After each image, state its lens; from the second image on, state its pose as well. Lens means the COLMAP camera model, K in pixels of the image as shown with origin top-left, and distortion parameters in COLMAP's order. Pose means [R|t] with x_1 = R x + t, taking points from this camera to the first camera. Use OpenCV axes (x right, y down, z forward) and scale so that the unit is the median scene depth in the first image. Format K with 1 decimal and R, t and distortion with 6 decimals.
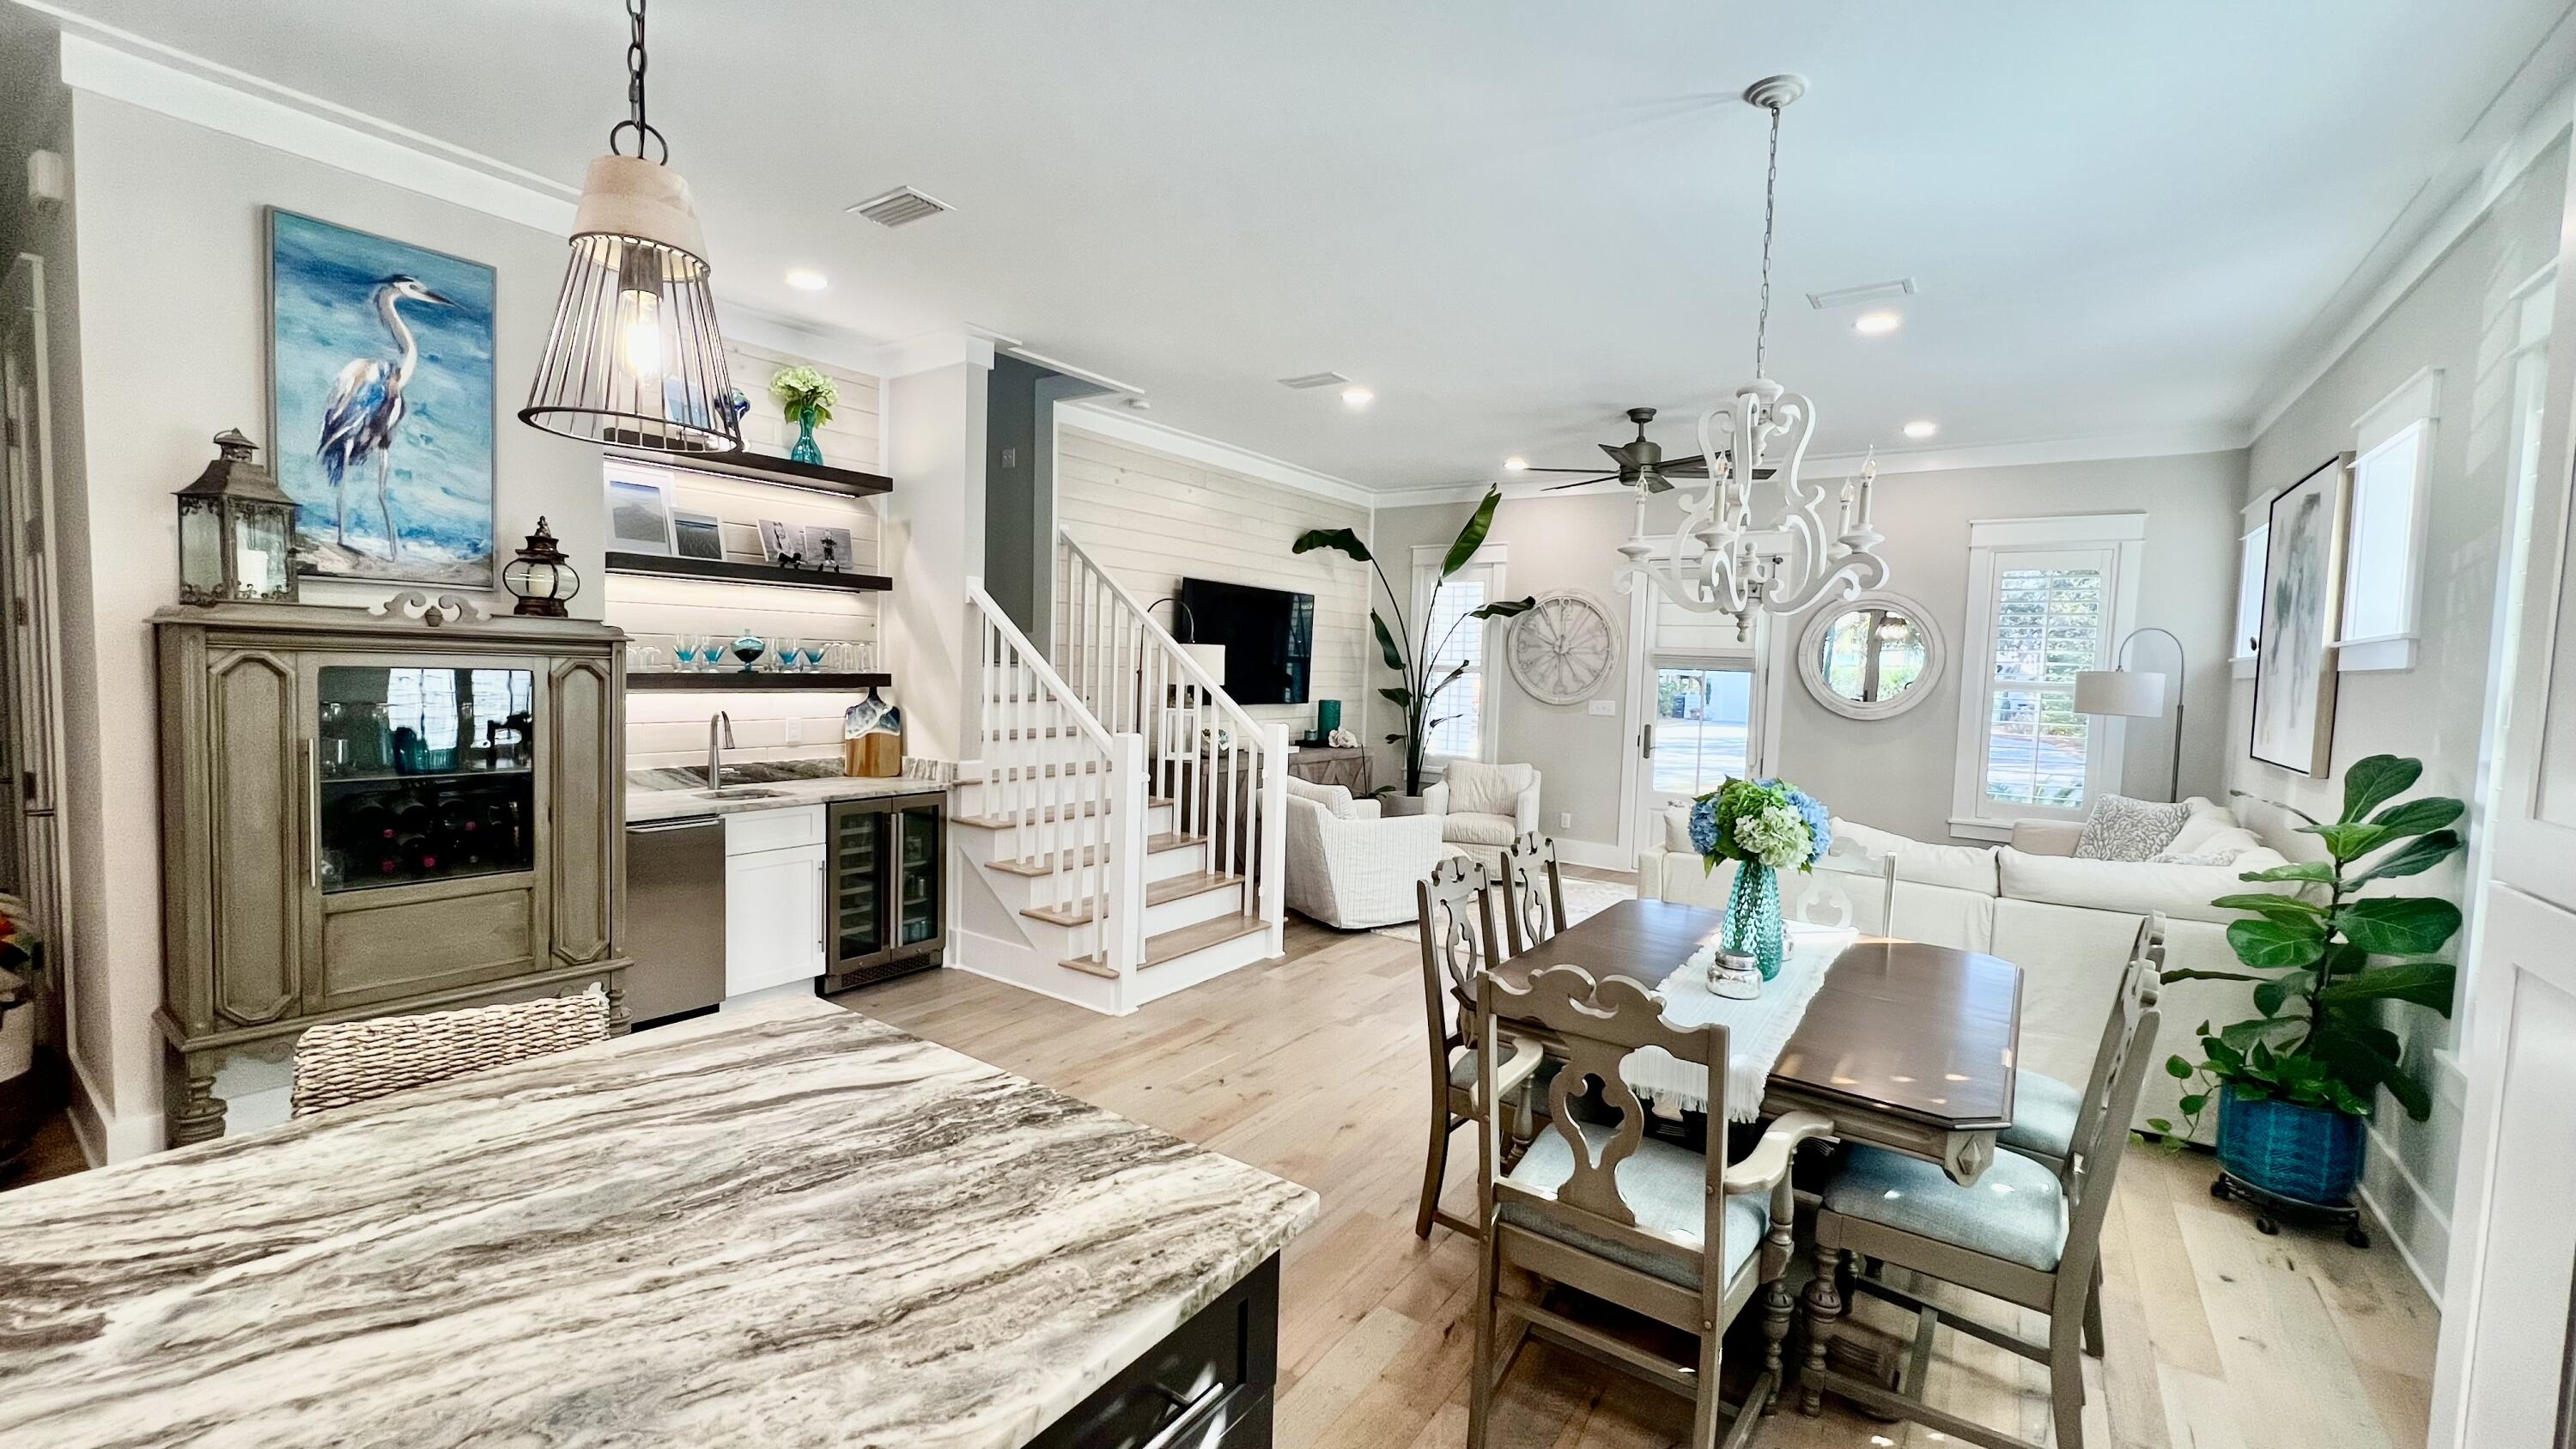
lens RADIAL K [[1025.3, 0, 1292.0], [0, 1025.3, 728.0], [0, 0, 1]] dist [-0.000564, 0.000073]
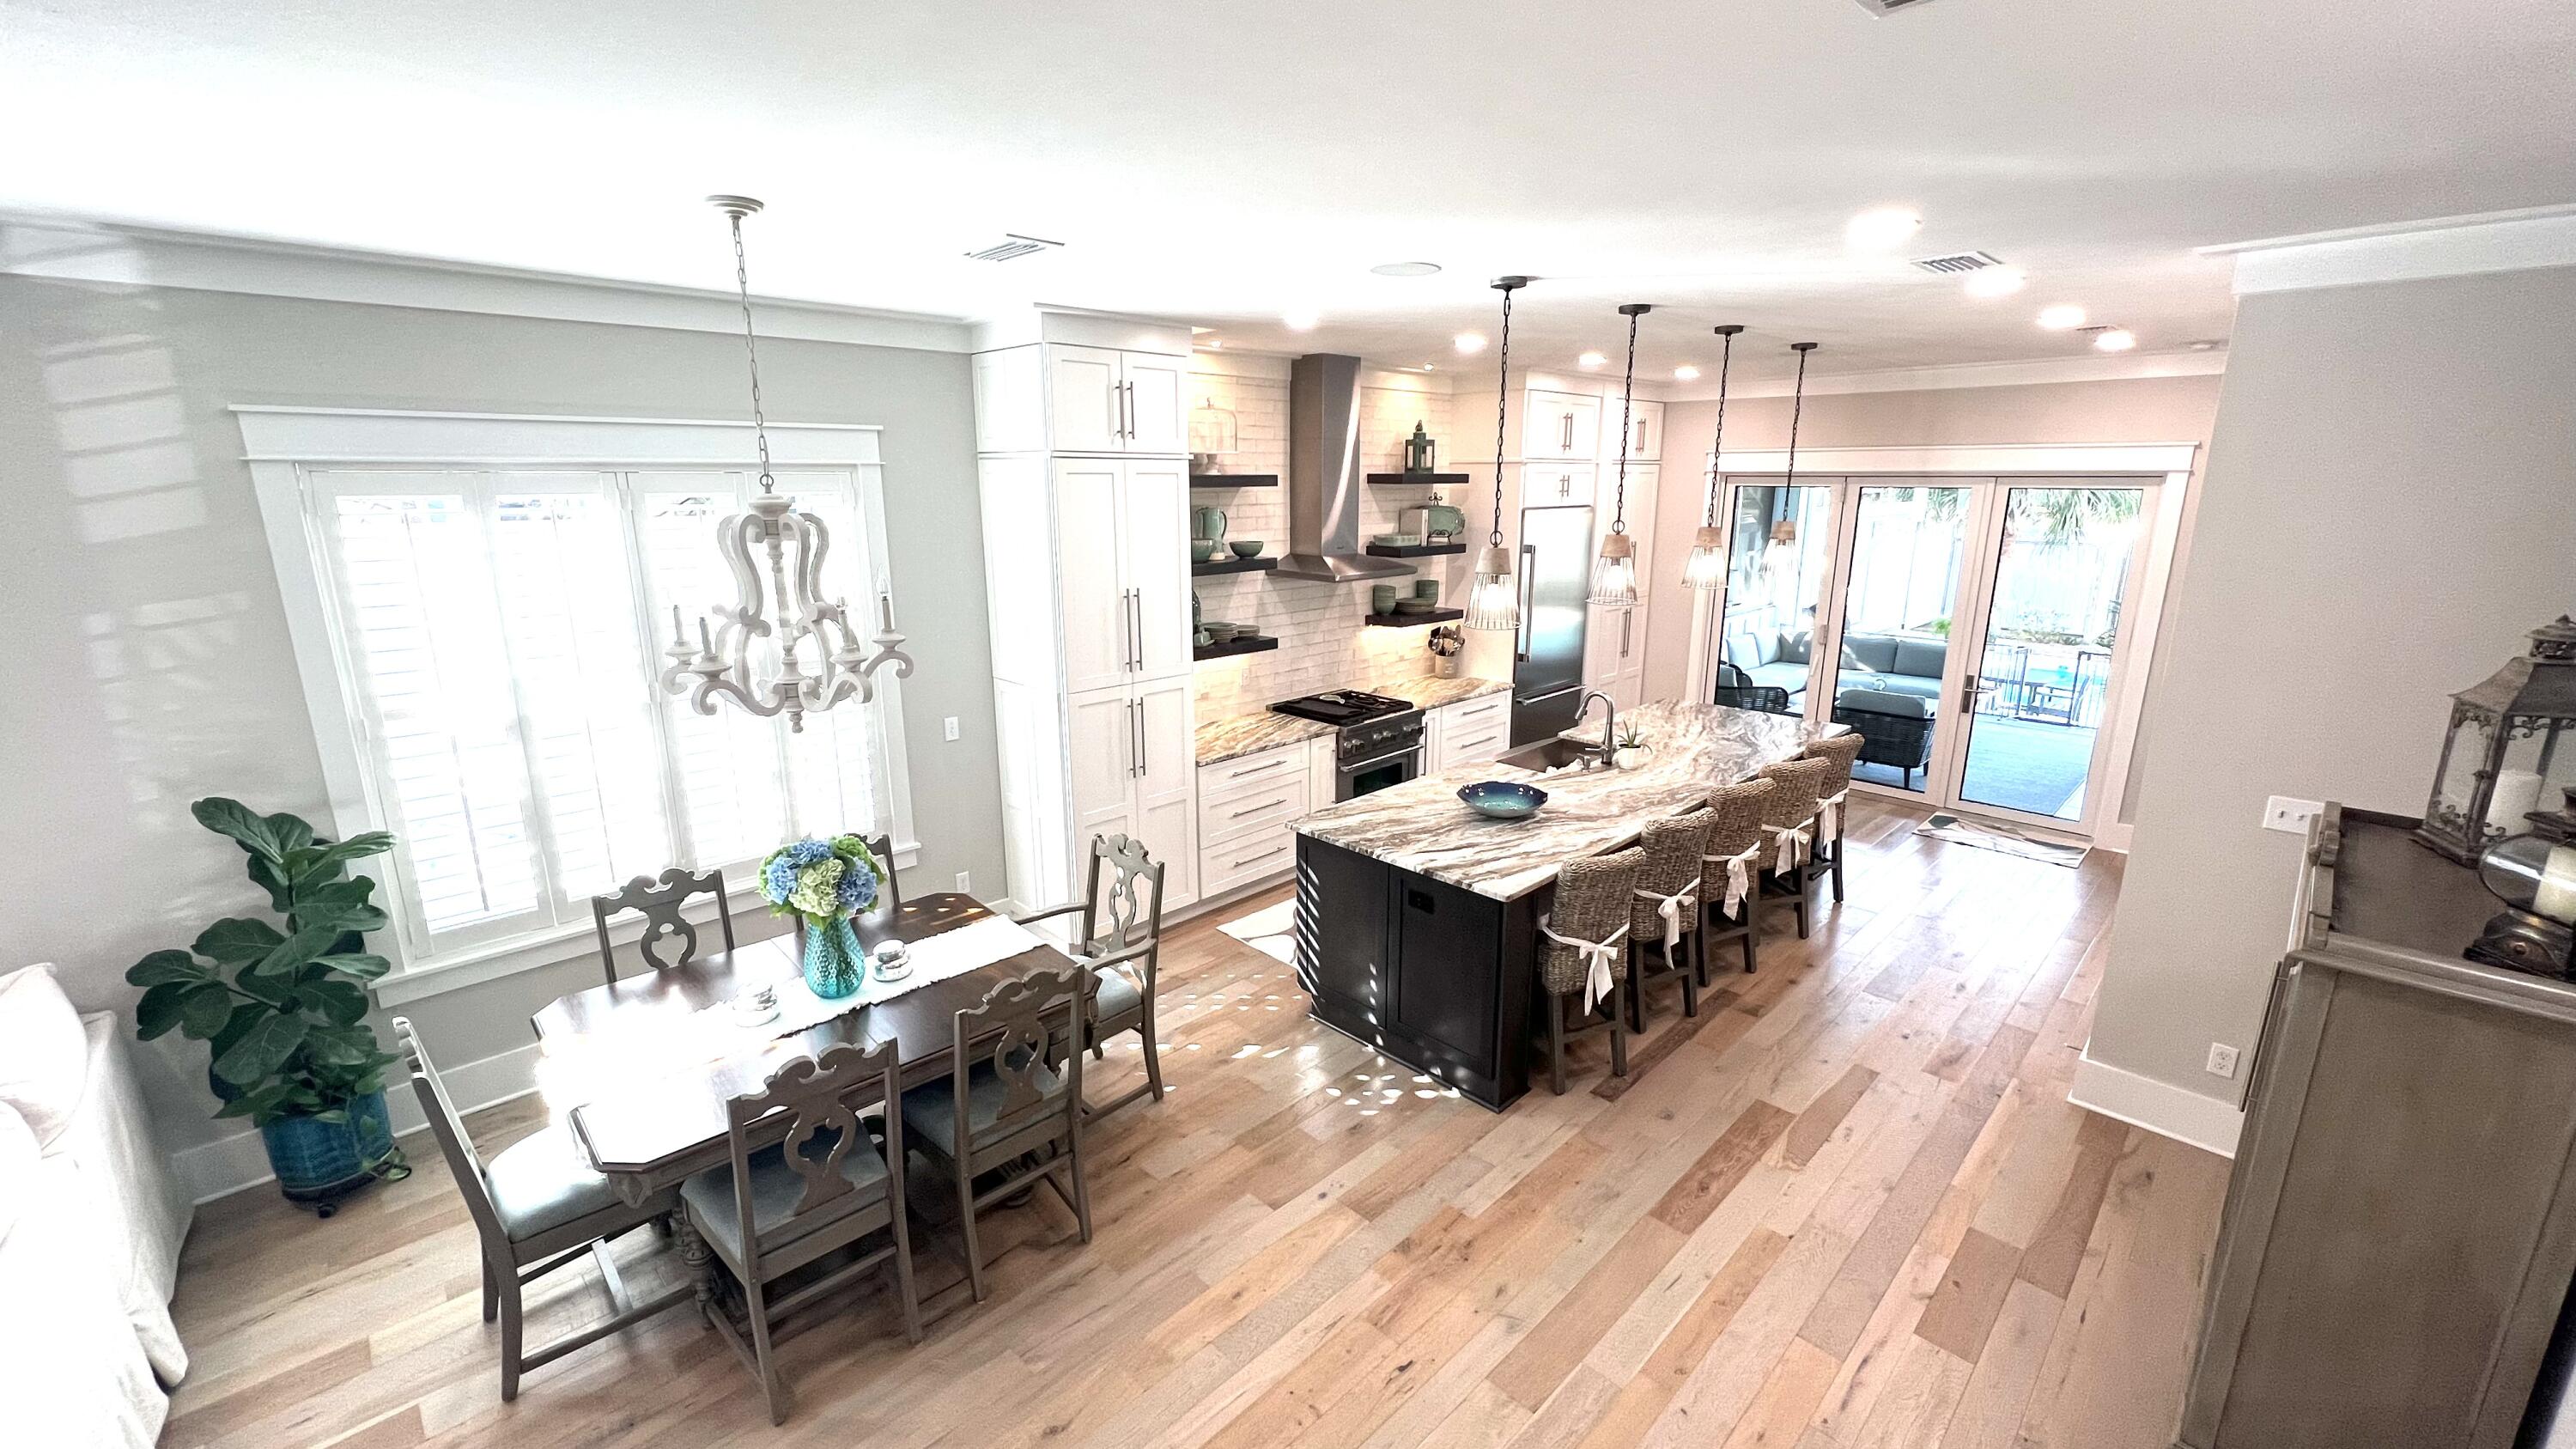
lens RADIAL K [[1025.3, 0, 1292.4], [0, 1025.3, 728.7], [0, 0, 1]] dist [-0.000564, 0.000073]
pose [[-0.982690, -0.071644, 0.170842, -0.510436], [-0.016426, 0.952259, 0.304850, -0.824511], [-0.184527, 0.296767, -0.936952, 3.682485]]
